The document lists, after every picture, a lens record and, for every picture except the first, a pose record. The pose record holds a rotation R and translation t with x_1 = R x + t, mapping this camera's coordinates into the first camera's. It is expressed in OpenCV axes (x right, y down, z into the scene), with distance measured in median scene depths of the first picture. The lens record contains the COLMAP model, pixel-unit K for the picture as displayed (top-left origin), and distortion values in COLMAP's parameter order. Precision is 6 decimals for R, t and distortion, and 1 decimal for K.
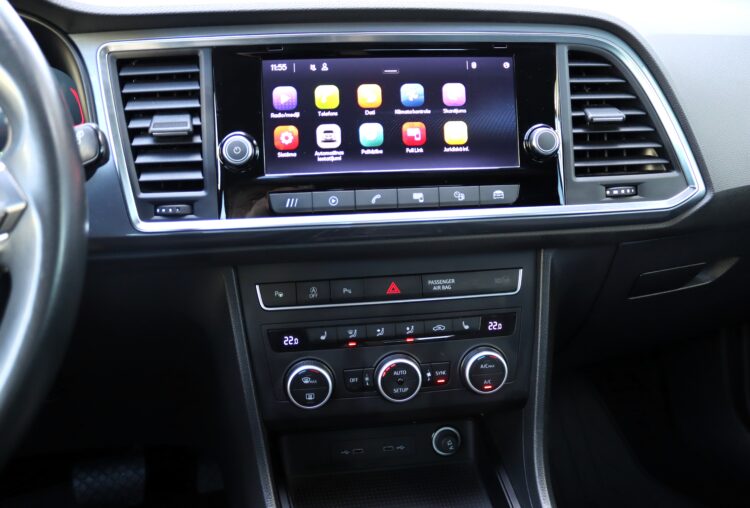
lens RADIAL K [[610.8, 0, 384.1], [0, 610.8, 241.8], [0, 0, 1]] dist [-0.150371, 0.111396]
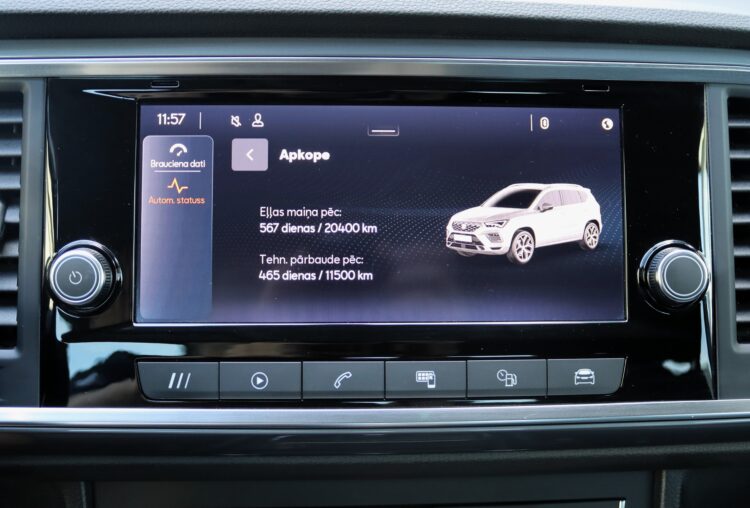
lens RADIAL K [[786.1, 0, 375.0], [0, 786.1, 254.0], [0, 0, 1]] dist [-0.072667, 0.004141]
pose [[0.997048, 0.037780, -0.066849, 0.050999], [-0.042943, 0.996062, -0.077569, -0.118384], [0.063655, 0.080211, 0.994743, 0.316839]]
